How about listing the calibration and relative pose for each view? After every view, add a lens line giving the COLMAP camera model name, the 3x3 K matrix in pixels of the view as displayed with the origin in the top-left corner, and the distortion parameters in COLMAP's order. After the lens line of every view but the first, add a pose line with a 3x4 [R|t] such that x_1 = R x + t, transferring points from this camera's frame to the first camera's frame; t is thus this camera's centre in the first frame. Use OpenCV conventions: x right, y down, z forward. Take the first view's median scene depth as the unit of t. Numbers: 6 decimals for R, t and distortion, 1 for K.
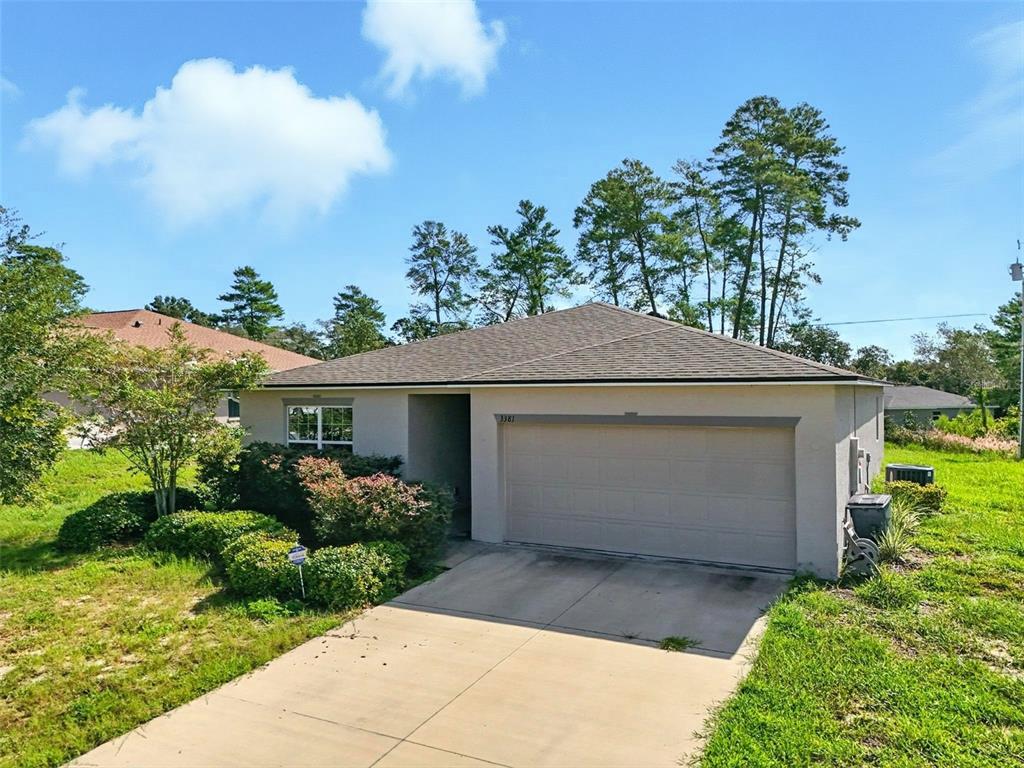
lens RADIAL K [[768.1, 0, 512.0], [0, 768.1, 384.0], [0, 0, 1]] dist [0.042592, -0.002584]
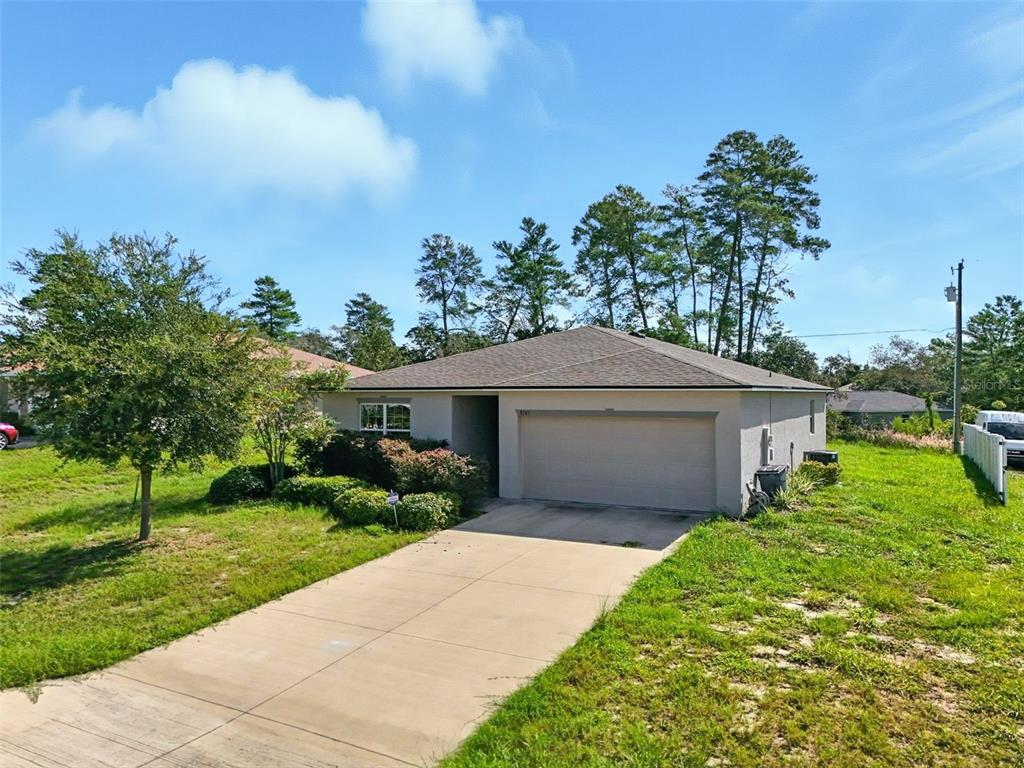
lens RADIAL K [[780.7, 0, 507.2], [0, 780.7, 387.2], [0, 0, 1]] dist [0.062269, -0.039683]
pose [[0.999982, 0.005573, -0.002178, -0.010347], [-0.005570, 0.999984, 0.001344, -0.001319], [0.002186, -0.001332, 0.999997, -0.132564]]
